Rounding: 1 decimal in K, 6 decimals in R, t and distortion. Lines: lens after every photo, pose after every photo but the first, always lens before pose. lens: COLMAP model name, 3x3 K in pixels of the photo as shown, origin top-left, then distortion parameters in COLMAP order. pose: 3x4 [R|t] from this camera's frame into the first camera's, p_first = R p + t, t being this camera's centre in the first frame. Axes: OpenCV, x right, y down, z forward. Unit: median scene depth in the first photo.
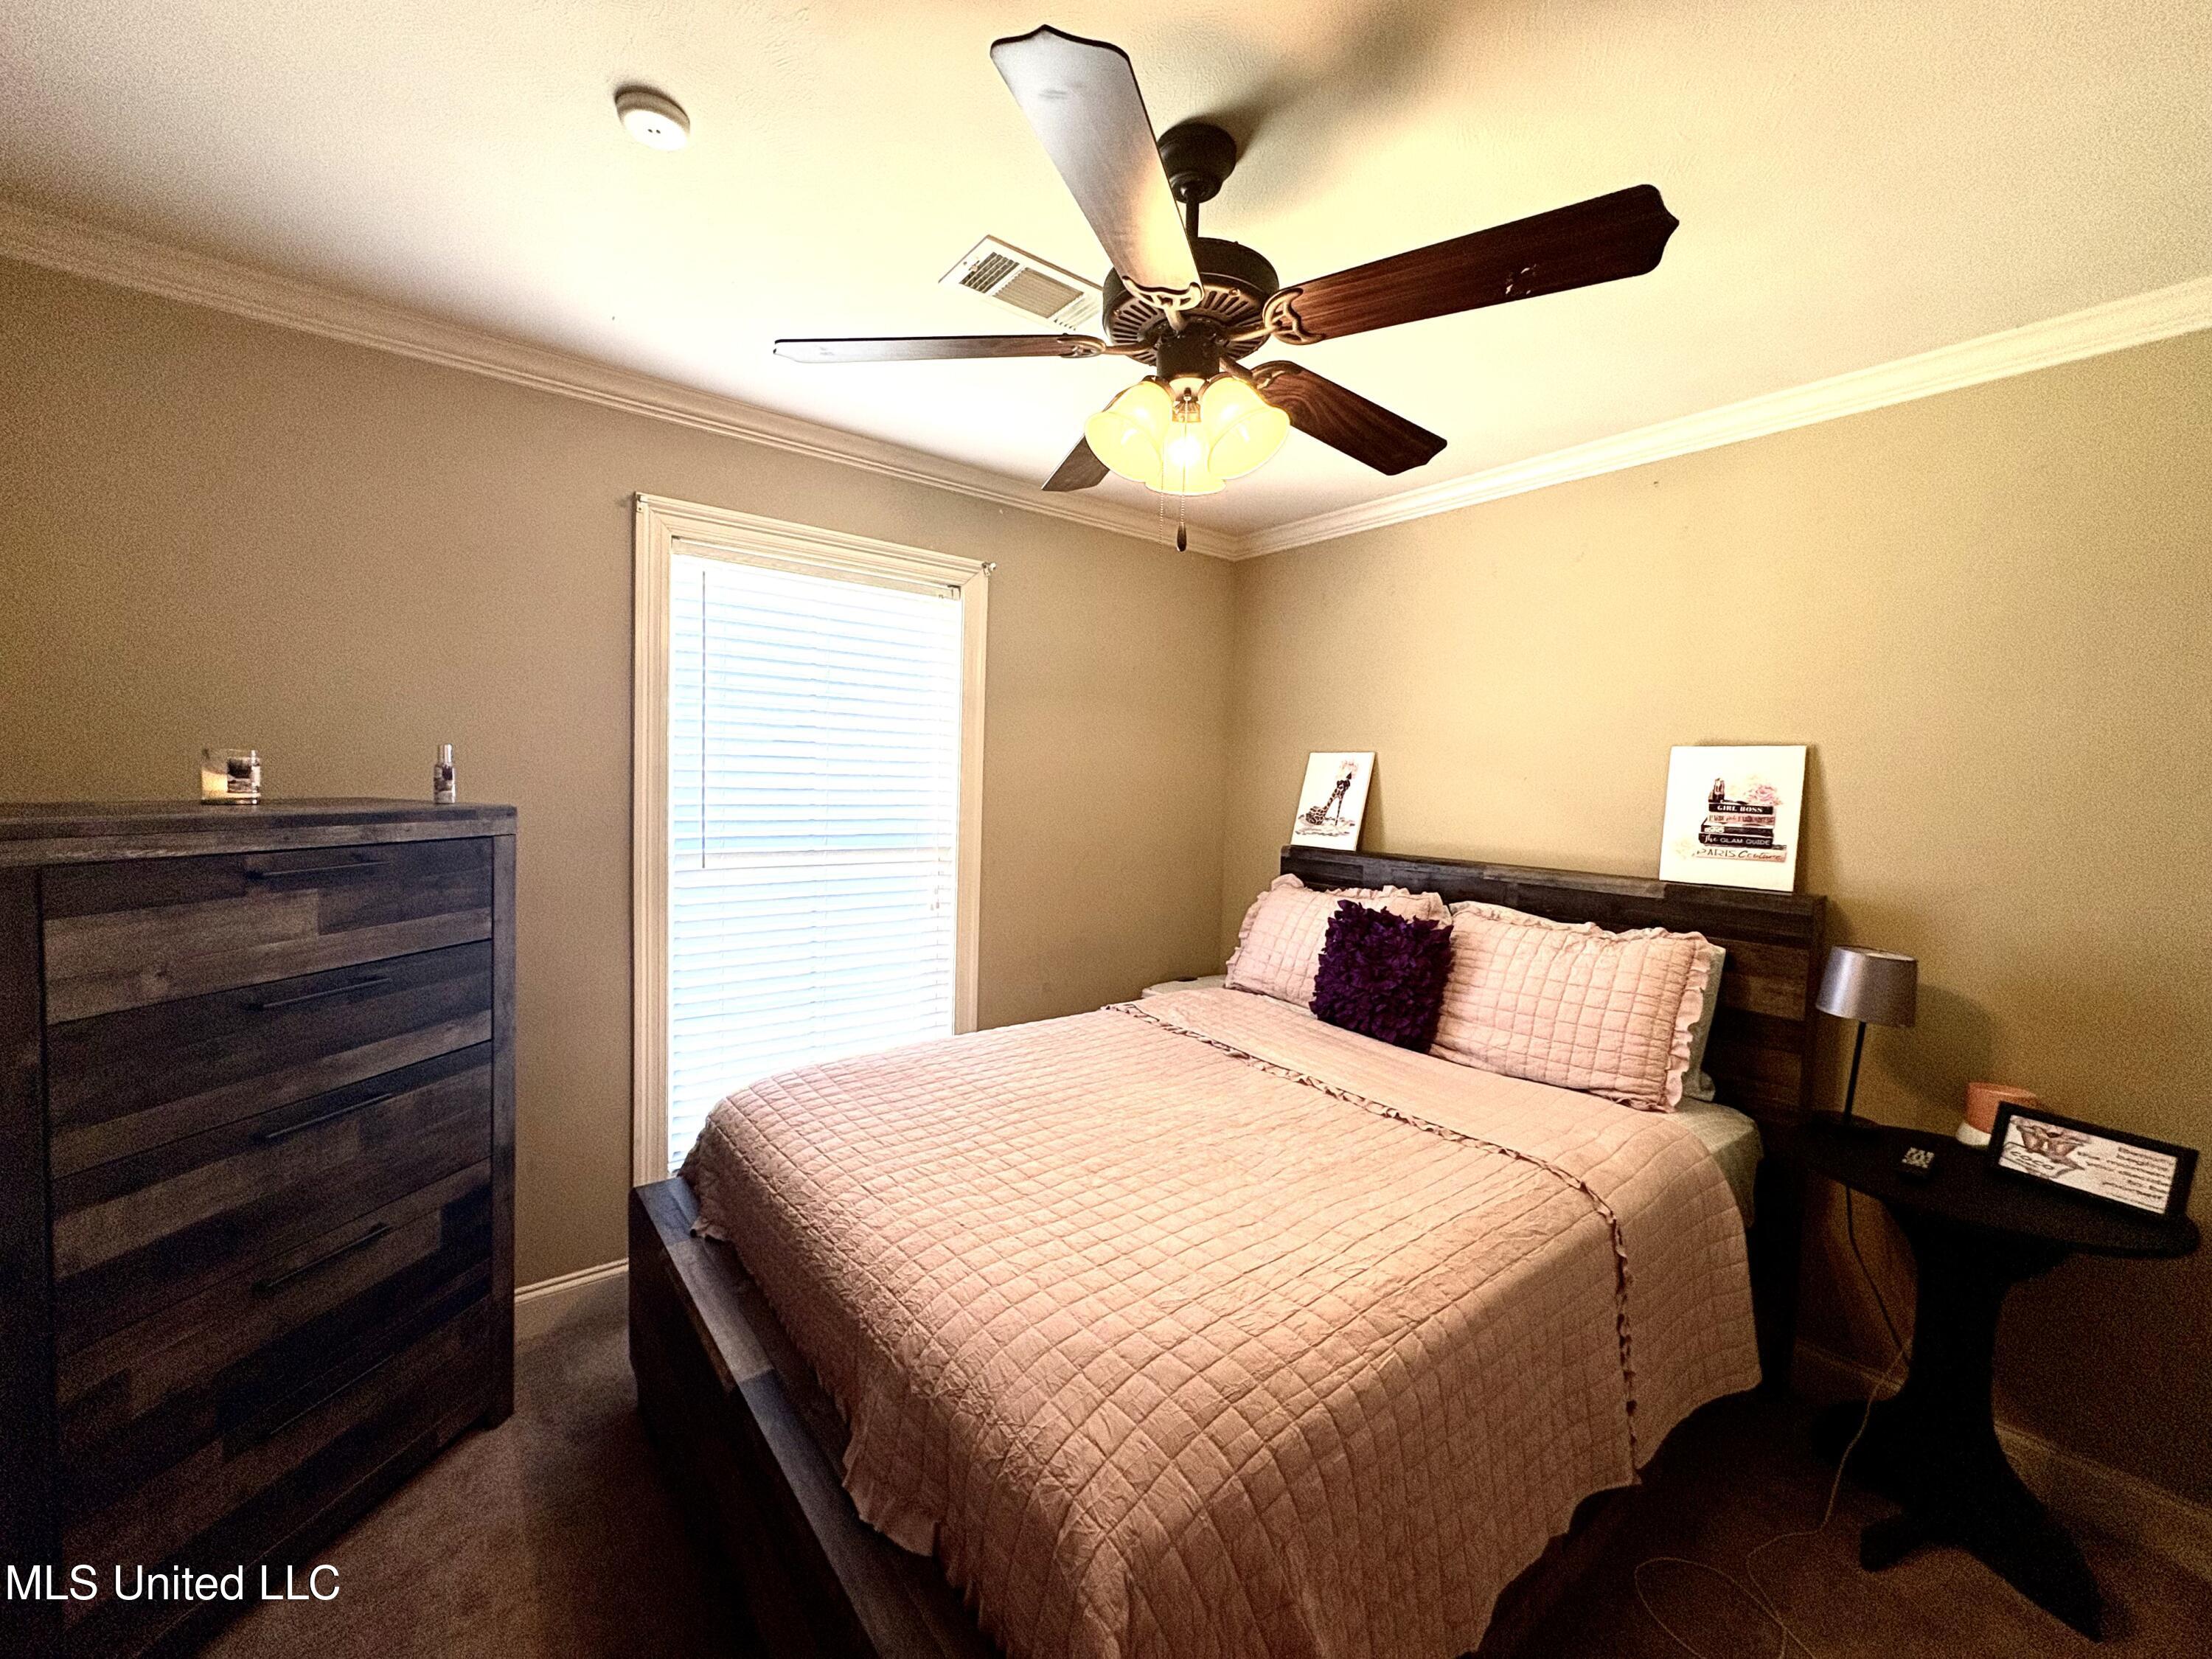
lens RADIAL K [[882.8, 0, 1104.9], [0, 882.8, 830.1], [0, 0, 1]] dist [-0.000753, 0.000714]
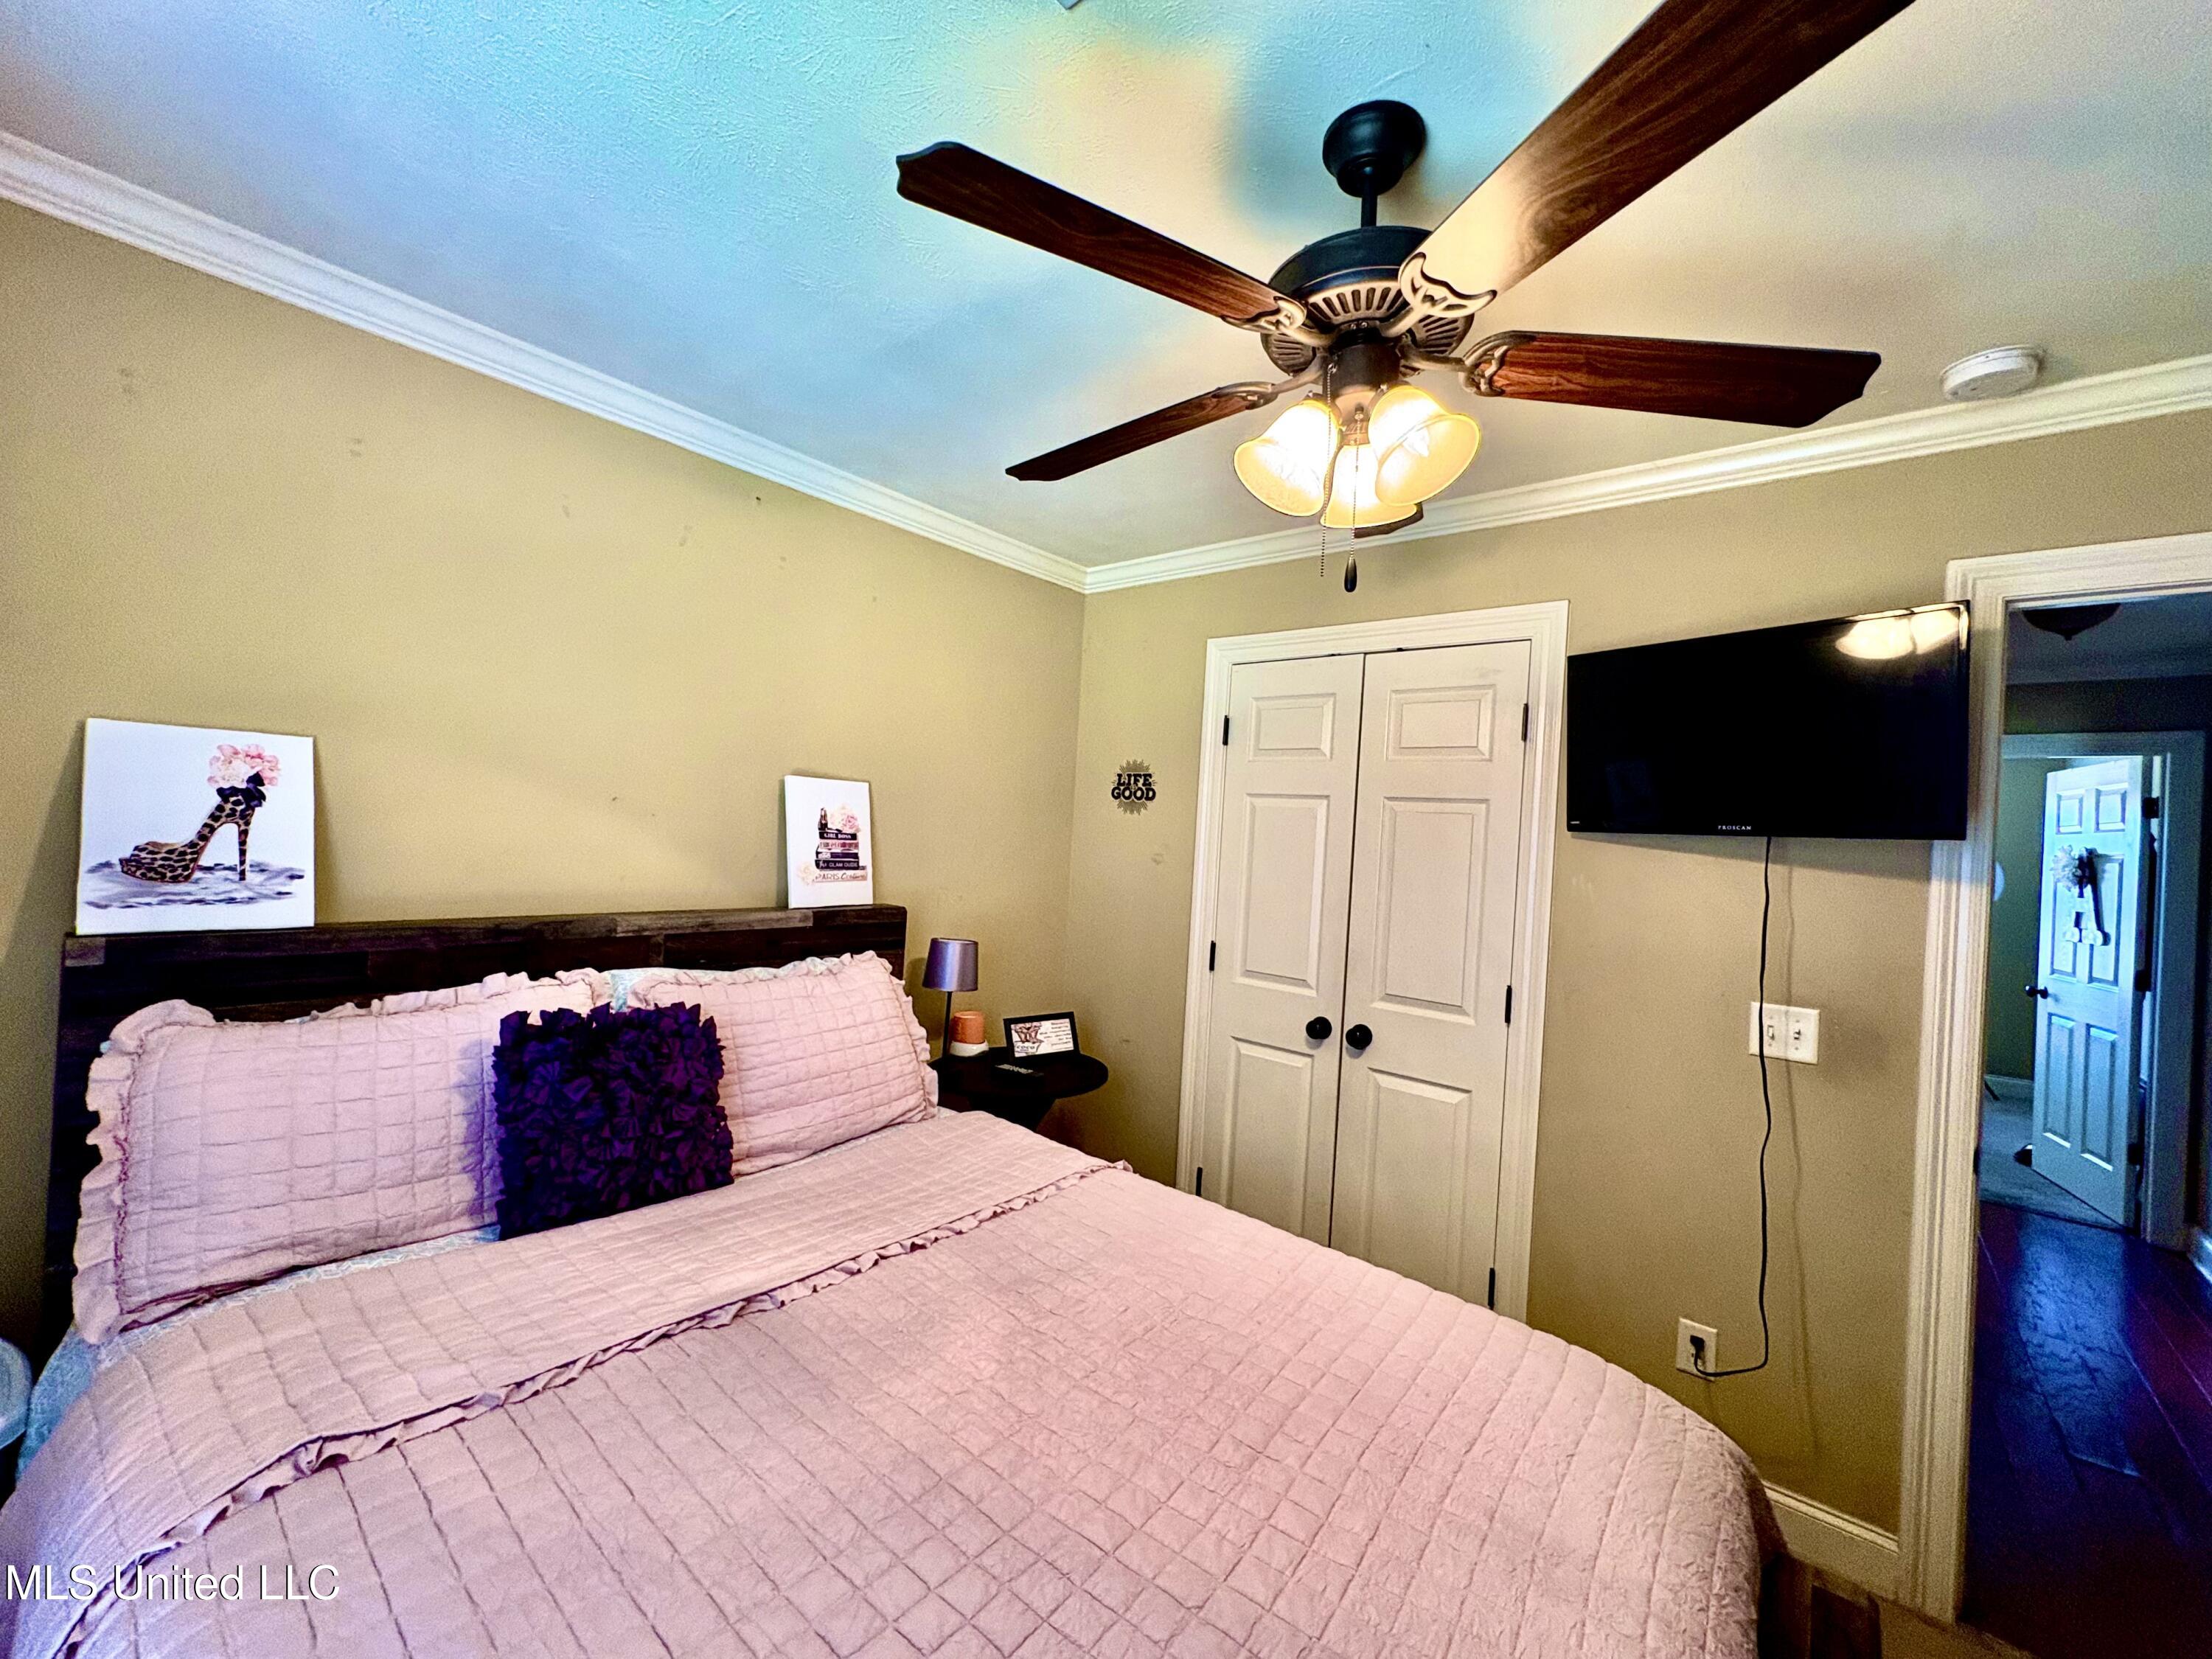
lens RADIAL K [[882.8, 0, 1109.1], [0, 882.8, 826.7], [0, 0, 1]] dist [-0.000753, 0.000714]
pose [[-0.215721, -0.035413, 0.975813, -0.435637], [-0.004114, 0.999366, 0.035358, -0.074587], [-0.976446, 0.003613, -0.215730, 0.879884]]
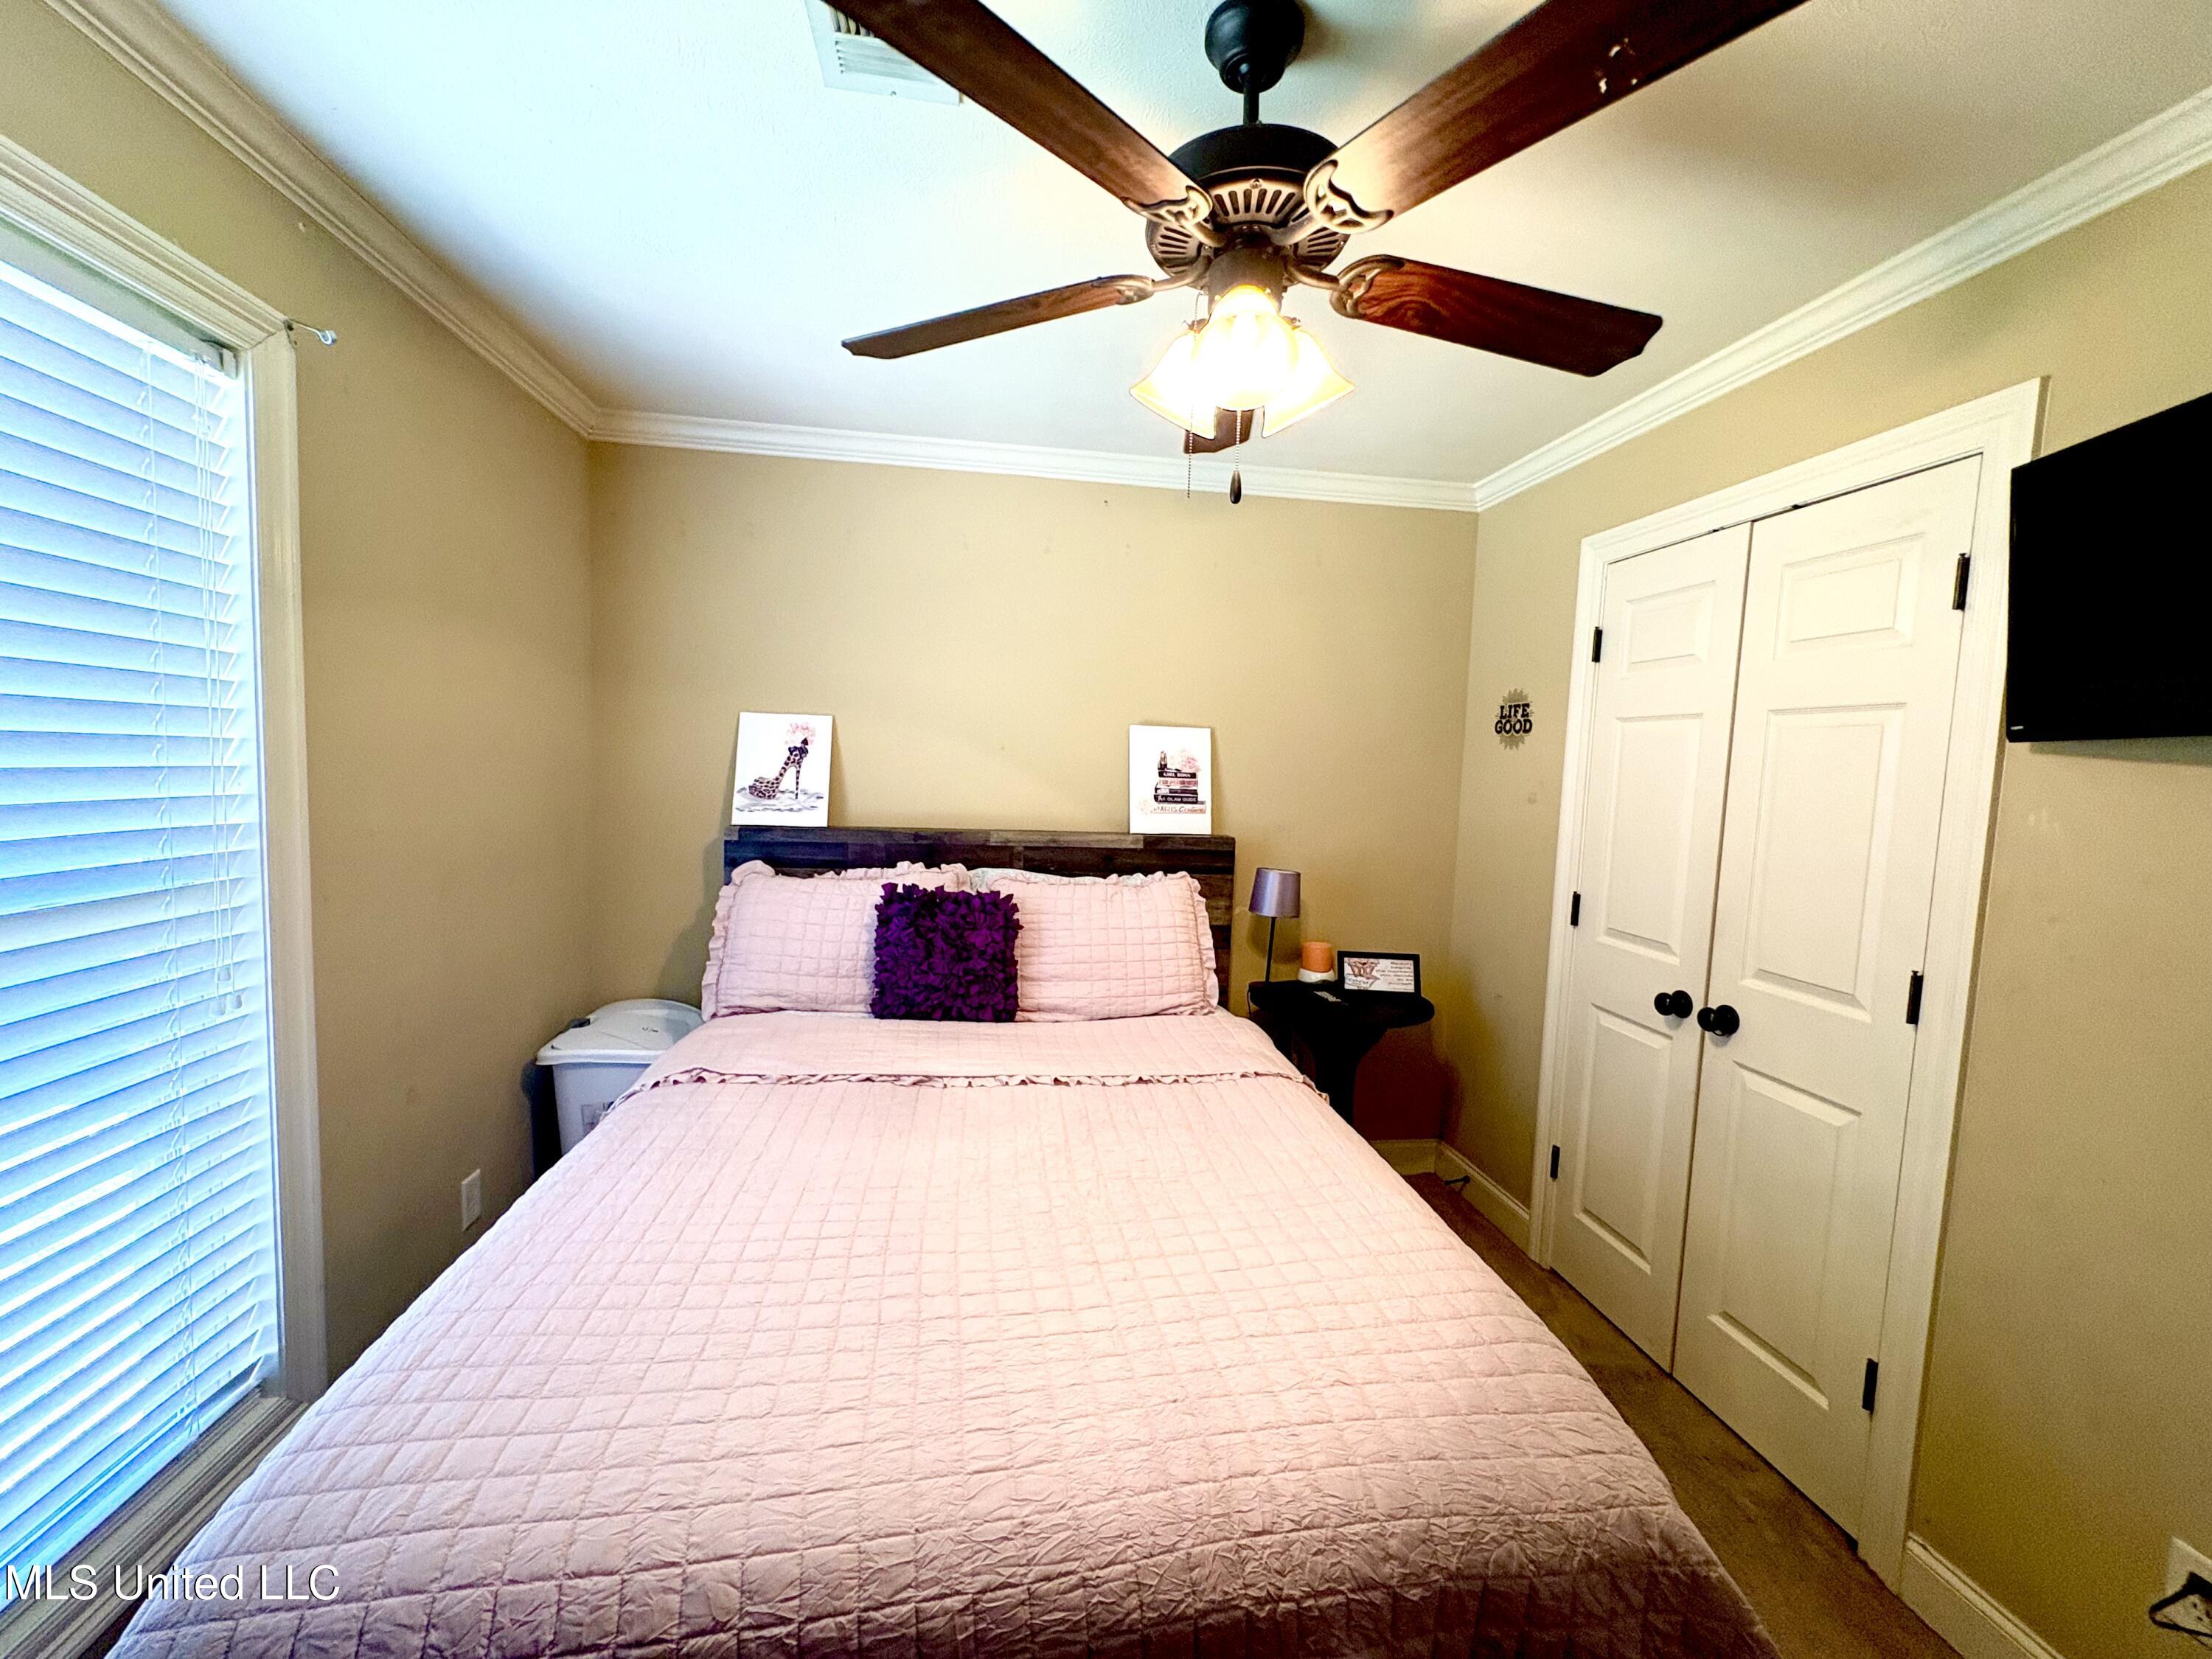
lens RADIAL K [[882.8, 0, 1109.2], [0, 882.8, 829.1], [0, 0, 1]] dist [-0.000753, 0.000714]
pose [[0.493840, -0.076884, 0.866147, -0.465938], [0.029478, 0.996991, 0.071692, -0.039705], [-0.869053, -0.009872, 0.494621, 0.422480]]
